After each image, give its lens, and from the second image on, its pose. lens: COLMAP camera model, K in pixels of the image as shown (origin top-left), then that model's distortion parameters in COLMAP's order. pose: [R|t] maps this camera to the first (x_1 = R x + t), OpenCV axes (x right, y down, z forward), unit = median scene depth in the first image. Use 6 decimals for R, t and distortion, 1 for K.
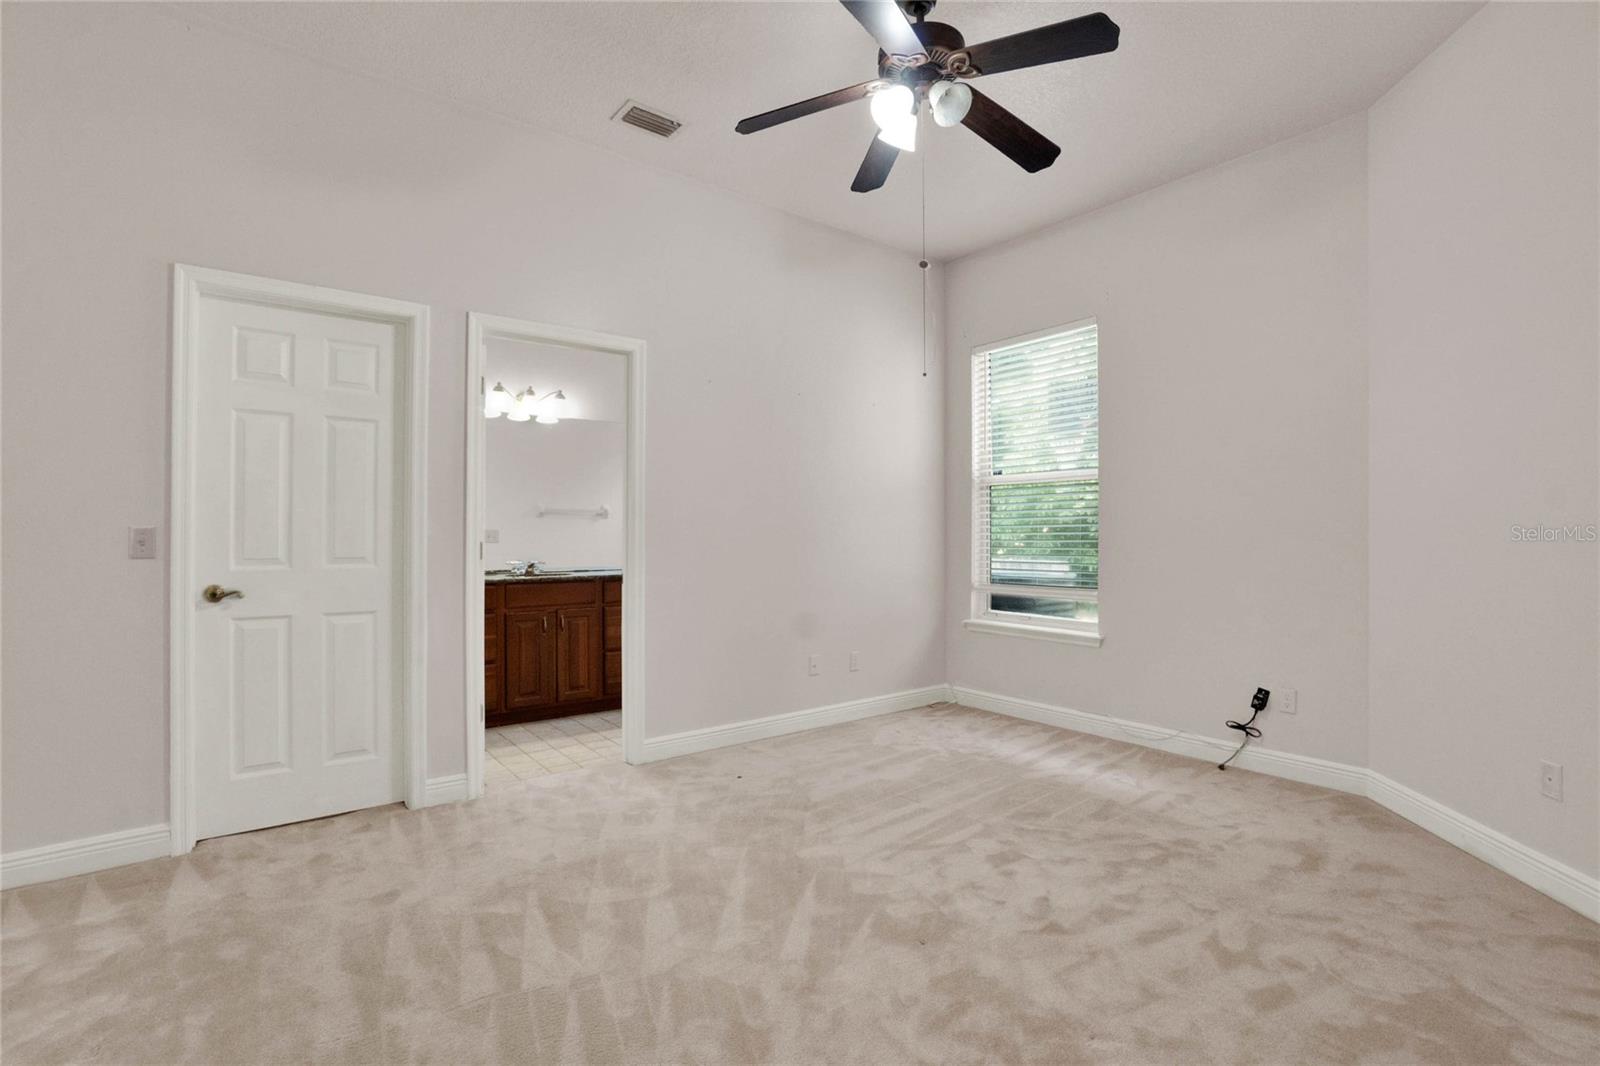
lens RADIAL K [[756.9, 0, 796.0], [0, 756.9, 526.5], [0, 0, 1]] dist [0.005344, 0.000071]
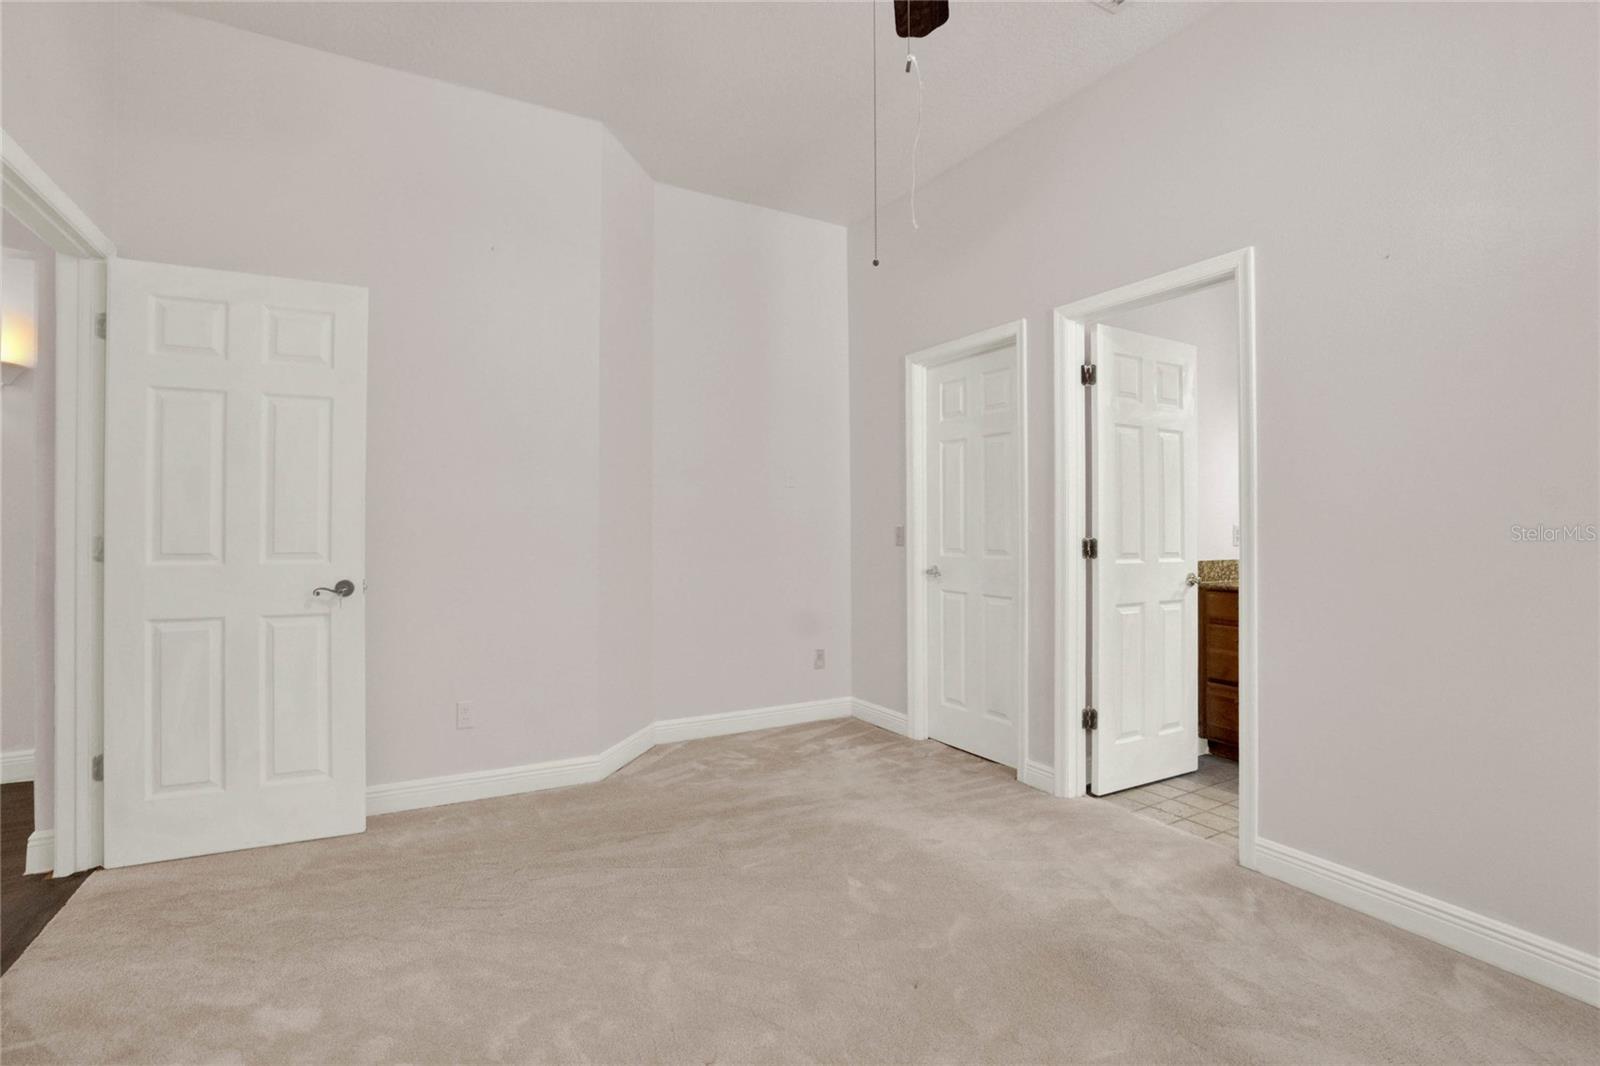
lens RADIAL K [[756.9, 0, 797.8], [0, 756.9, 535.1], [0, 0, 1]] dist [0.005344, 0.000071]
pose [[-0.120205, 0.003823, -0.992742, 0.619540], [-0.003126, 0.999986, 0.004230, 0.011983], [0.992744, 0.003612, -0.120191, 0.804484]]
